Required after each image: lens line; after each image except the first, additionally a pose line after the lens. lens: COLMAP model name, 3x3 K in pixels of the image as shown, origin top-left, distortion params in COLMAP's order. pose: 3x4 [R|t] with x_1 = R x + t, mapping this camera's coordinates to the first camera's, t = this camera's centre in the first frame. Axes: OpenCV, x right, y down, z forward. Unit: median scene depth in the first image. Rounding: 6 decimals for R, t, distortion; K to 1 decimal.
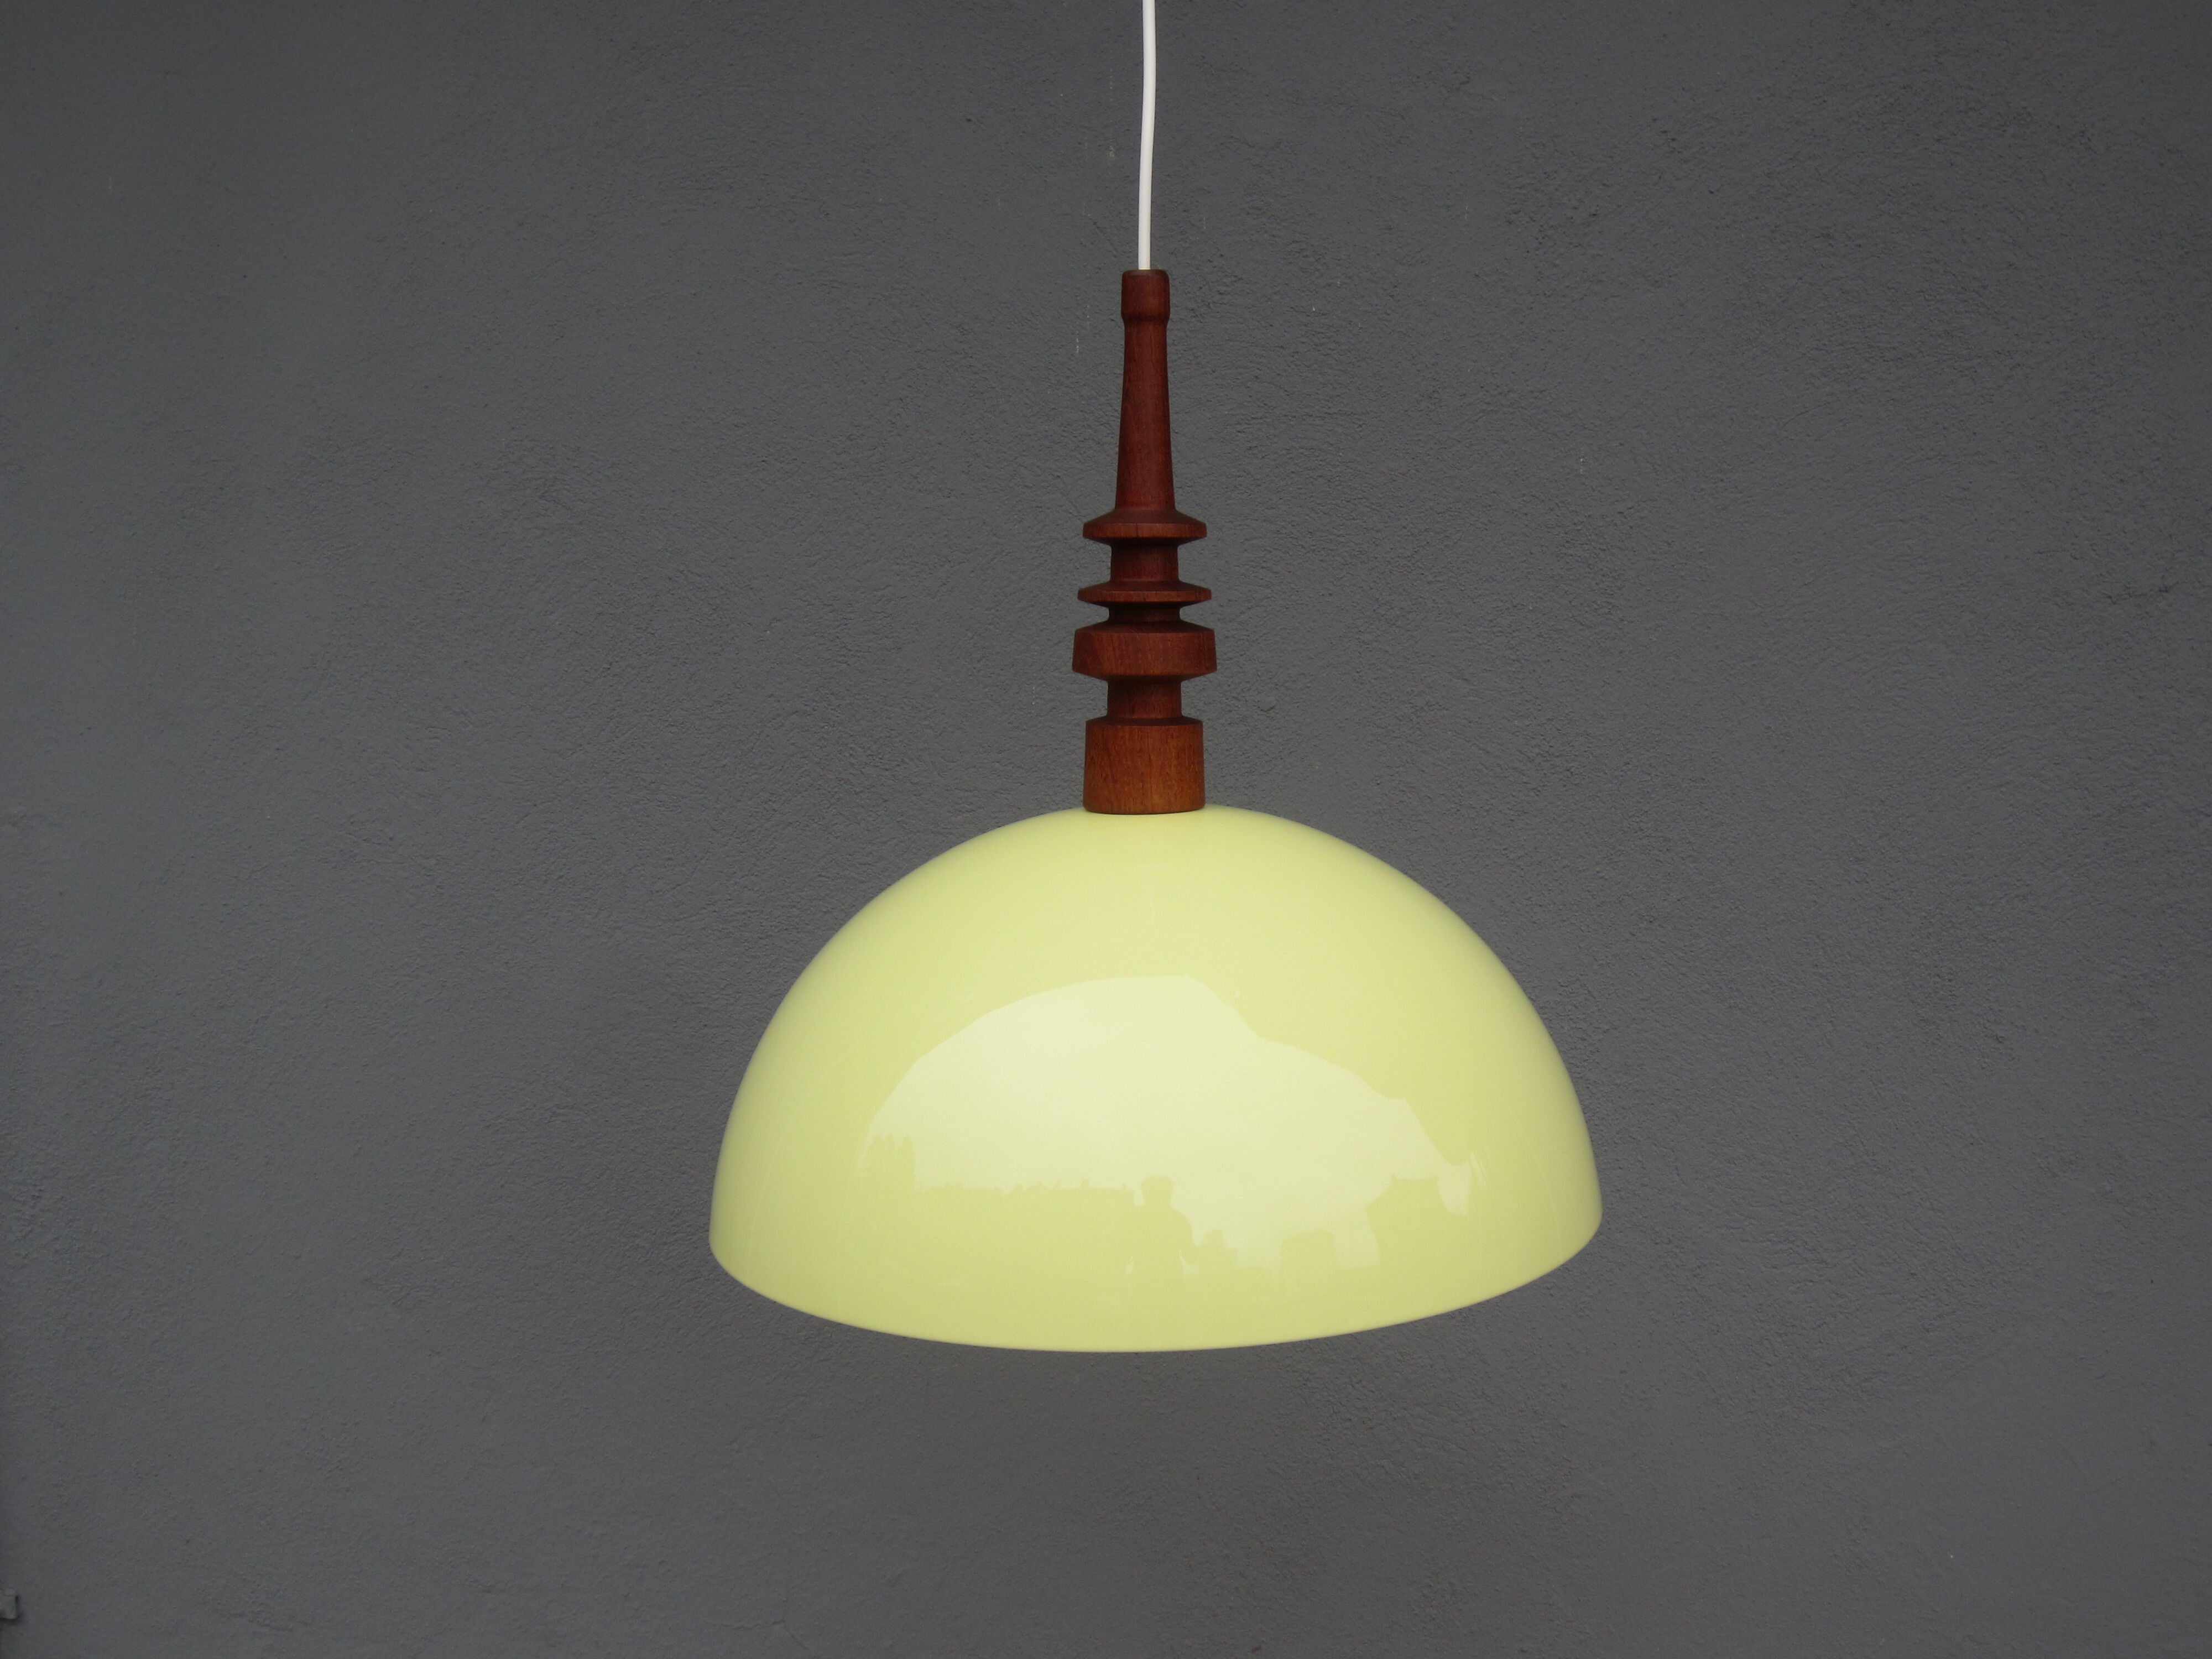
lens RADIAL K [[2442.4, 0, 1092.2], [0, 2442.4, 890.1], [0, 0, 1]] dist [-0.090198, 0.048149]
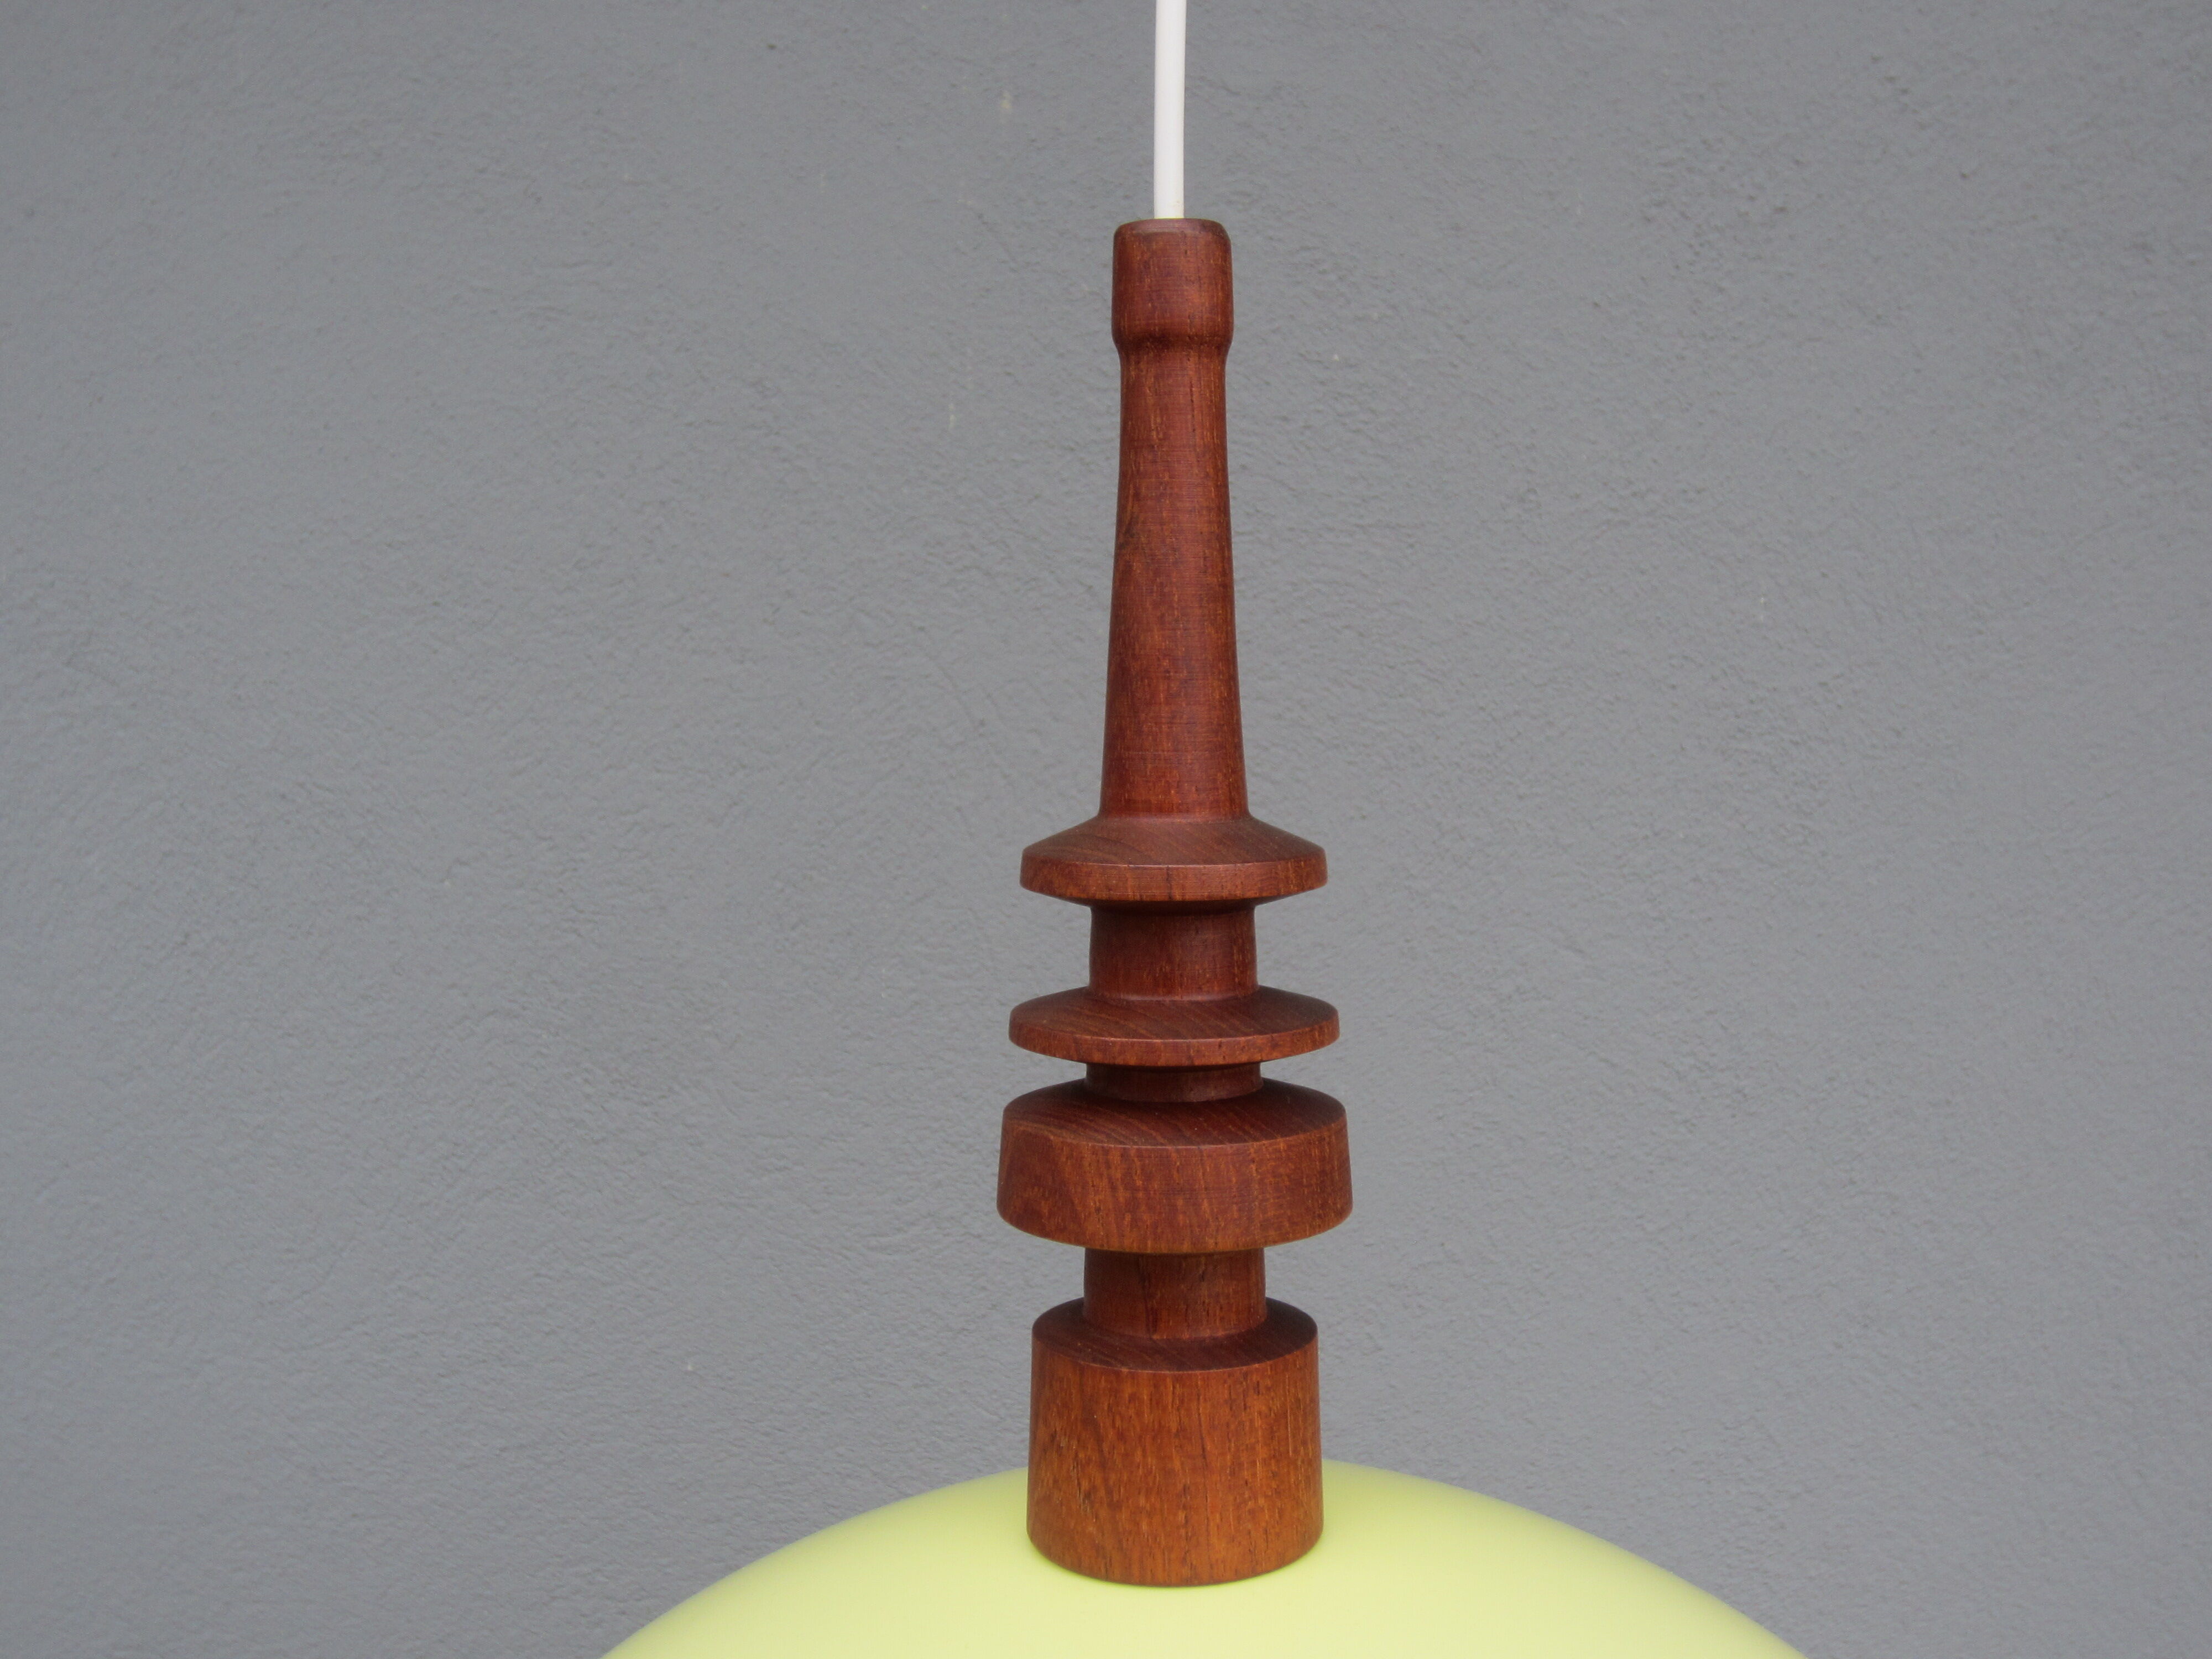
lens RADIAL K [[2749.8, 0, 1110.0], [0, 2749.8, 905.7], [0, 0, 1]] dist [-0.095272, 0.036947]
pose [[0.997493, -0.008892, 0.070206, -0.015873], [0.010268, 0.999762, -0.019257, -0.086929], [-0.070018, 0.019929, 0.997347, 0.312278]]
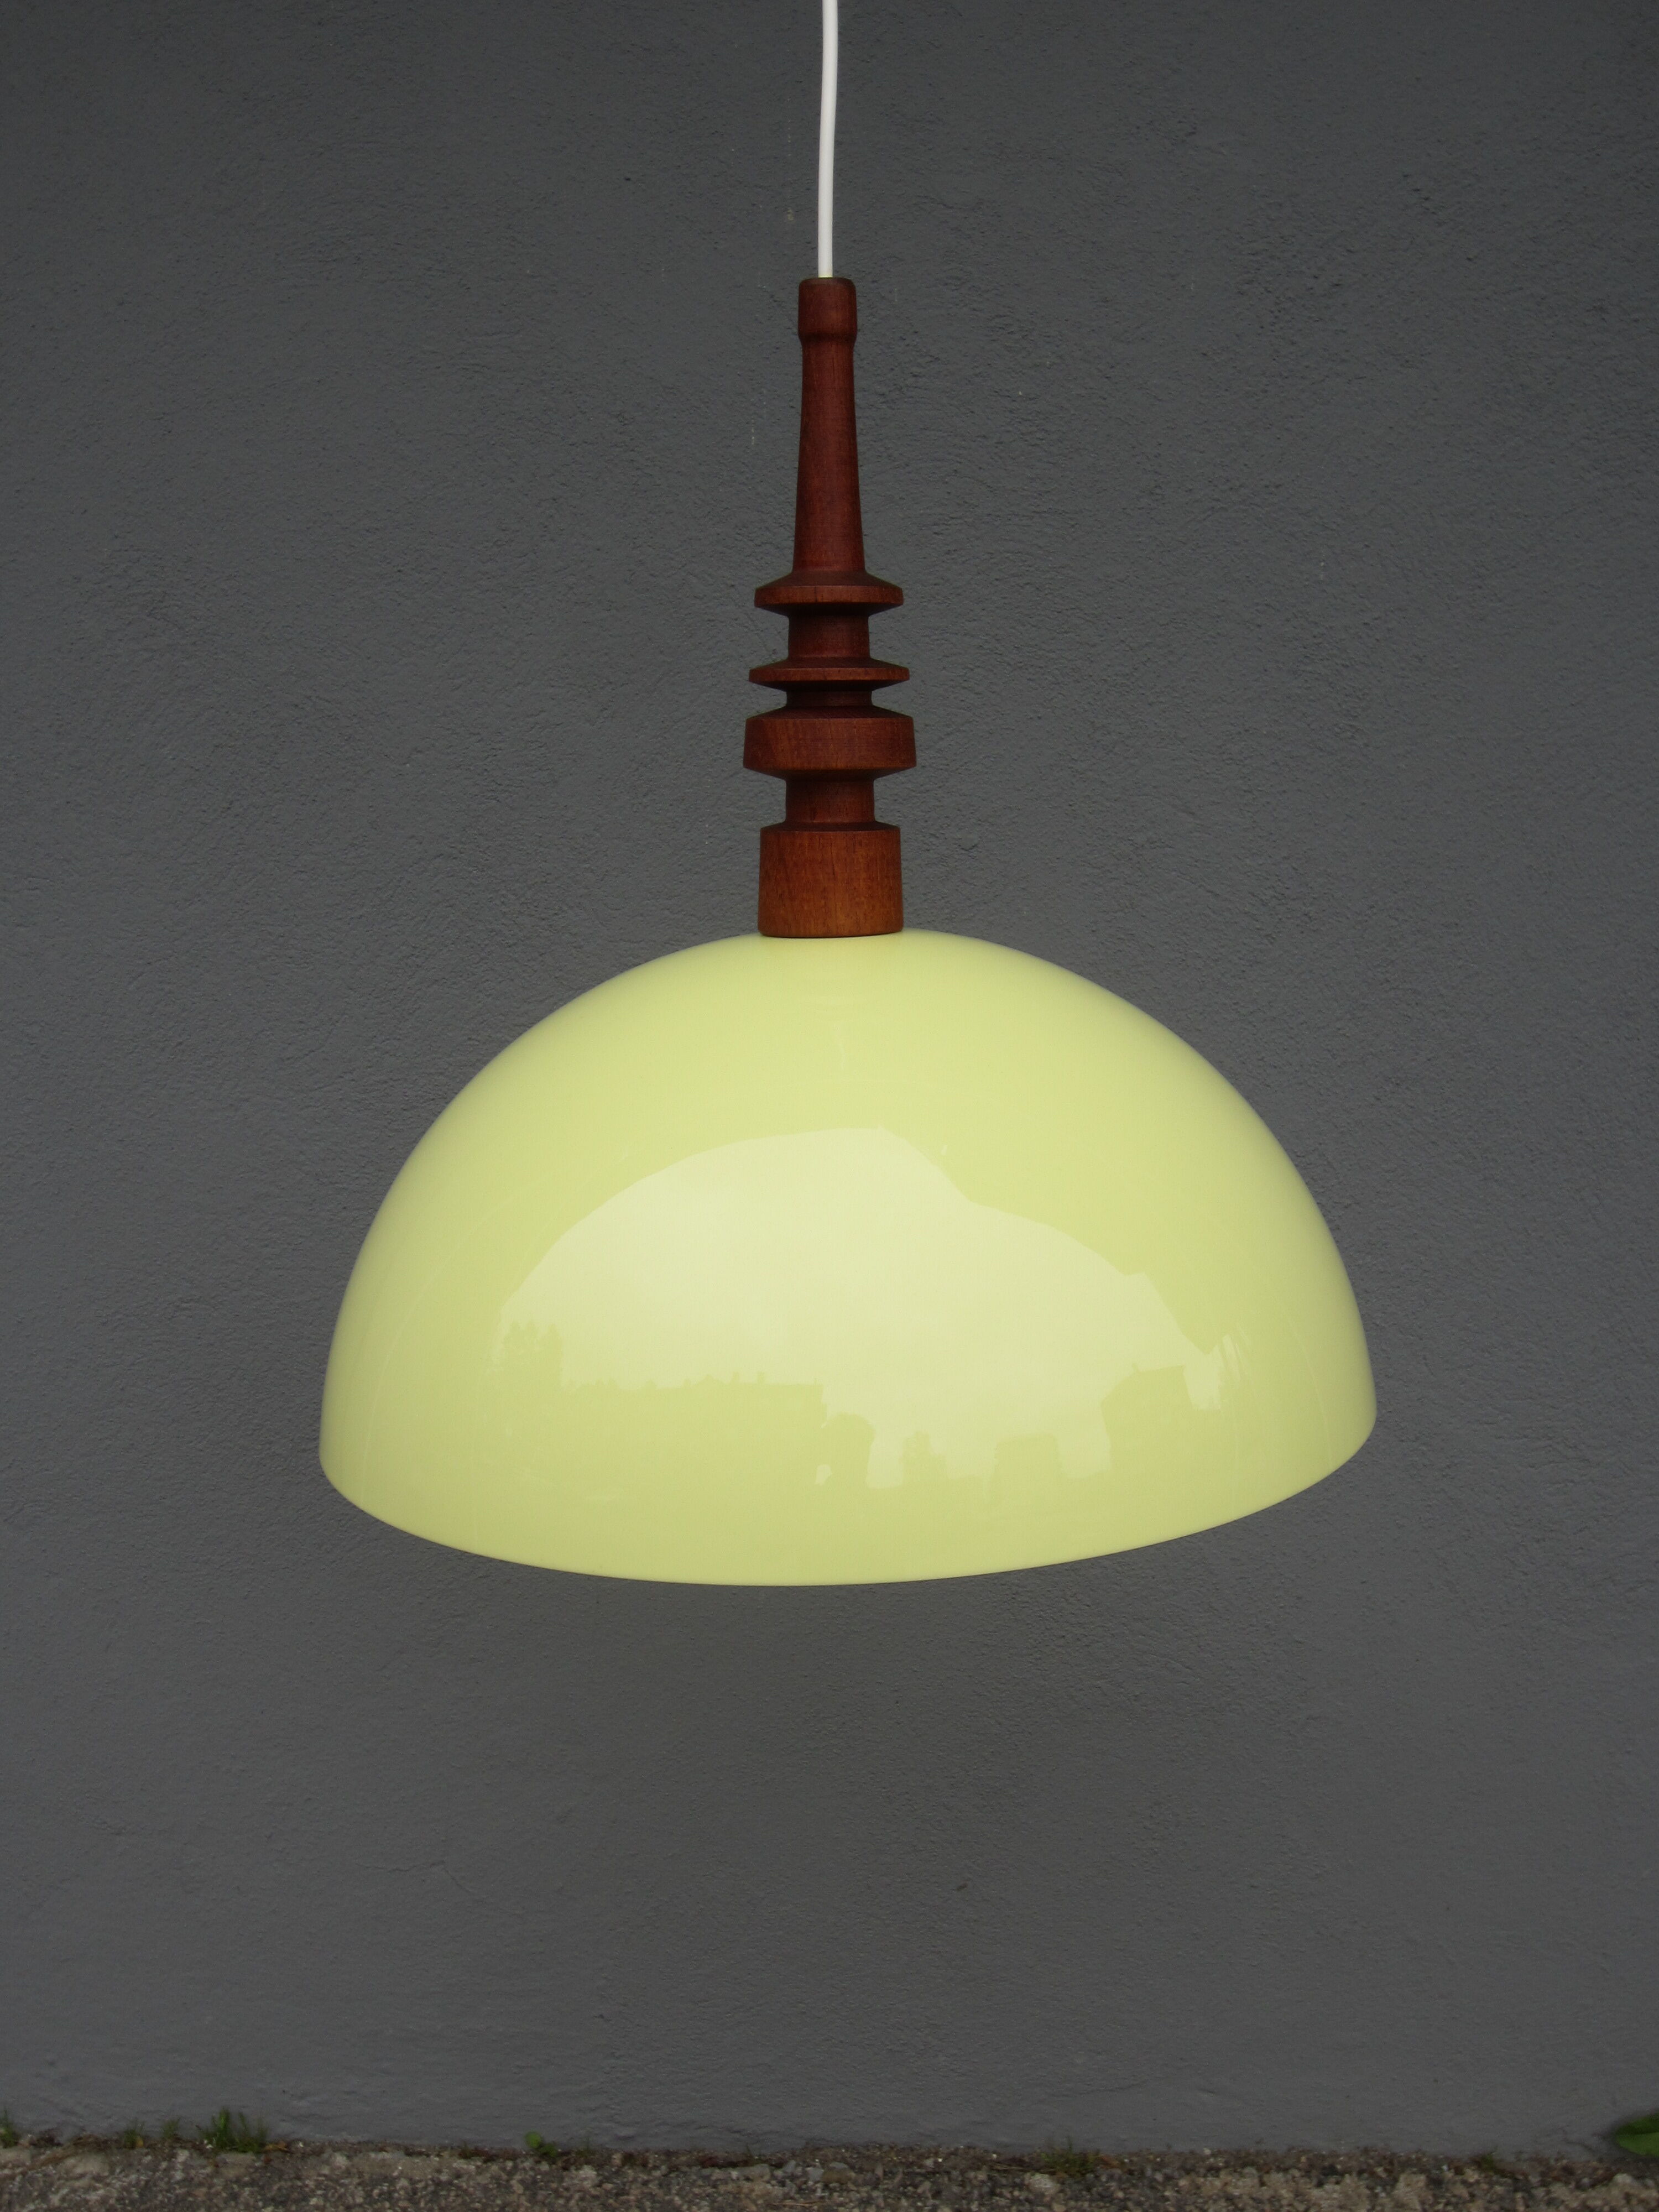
lens RADIAL K [[2626.1, 0, 802.9], [0, 2626.1, 1233.1], [0, 0, 1]] dist [-0.096387, 0.014661]
pose [[0.999926, -0.008043, 0.009075, 0.001181], [0.007449, 0.997941, 0.063706, 0.004899], [-0.009569, -0.063633, 0.997927, 0.037680]]
